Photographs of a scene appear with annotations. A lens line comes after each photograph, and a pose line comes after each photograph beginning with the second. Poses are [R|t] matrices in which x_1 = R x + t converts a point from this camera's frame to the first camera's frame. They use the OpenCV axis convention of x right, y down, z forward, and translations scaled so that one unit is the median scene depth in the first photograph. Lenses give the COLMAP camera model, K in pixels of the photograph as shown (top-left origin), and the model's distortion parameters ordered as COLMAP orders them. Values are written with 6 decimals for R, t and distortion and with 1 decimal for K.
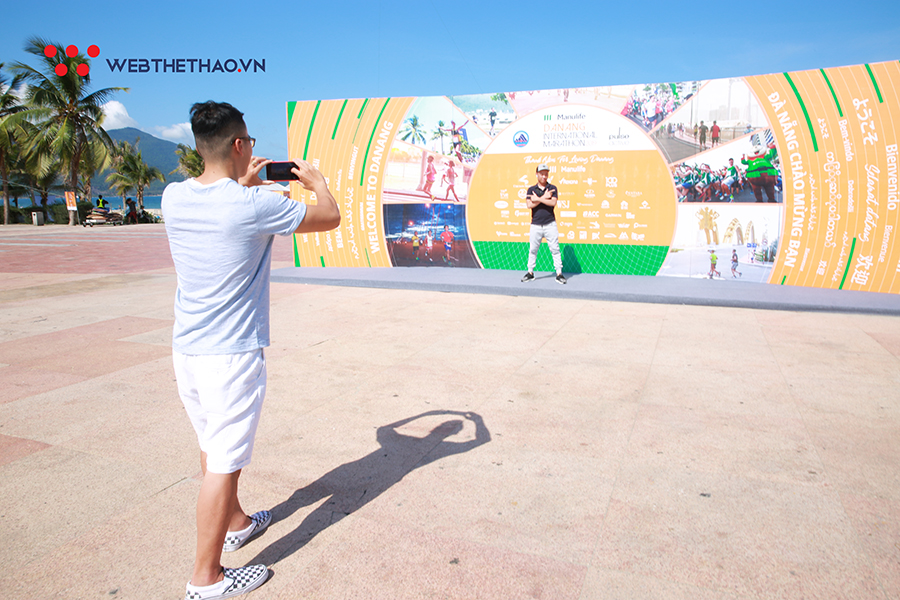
lens RADIAL K [[595.5, 0, 450.0], [0, 595.5, 300.0], [0, 0, 1]] dist [-0.106987, 0.062952]
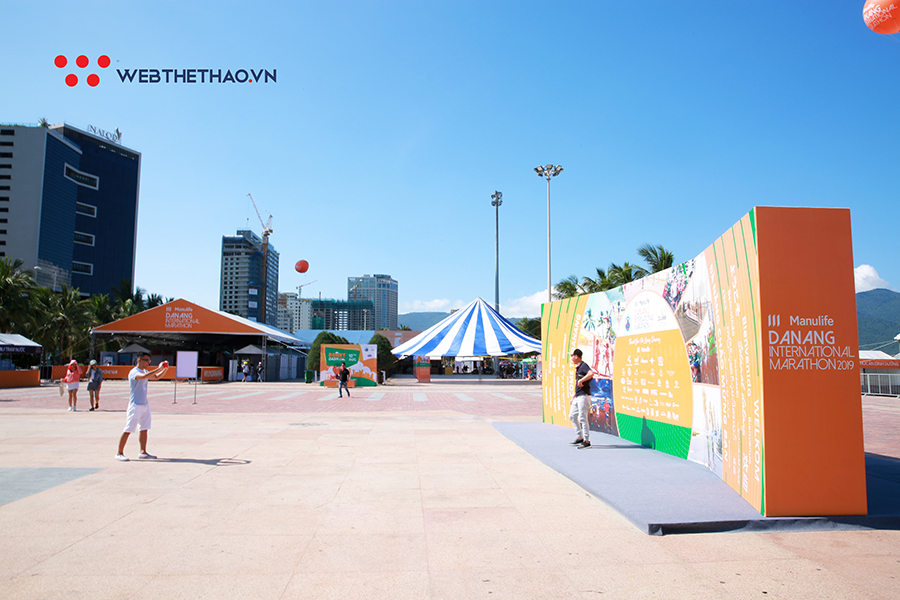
lens RADIAL K [[595.5, 0, 450.0], [0, 595.5, 300.0], [0, 0, 1]] dist [-0.106987, 0.062952]
pose [[0.447723, -0.089802, -0.889652, 0.933575], [-0.159218, 0.971038, -0.178144, -0.056960], [0.879883, 0.221408, 0.420458, 0.199124]]
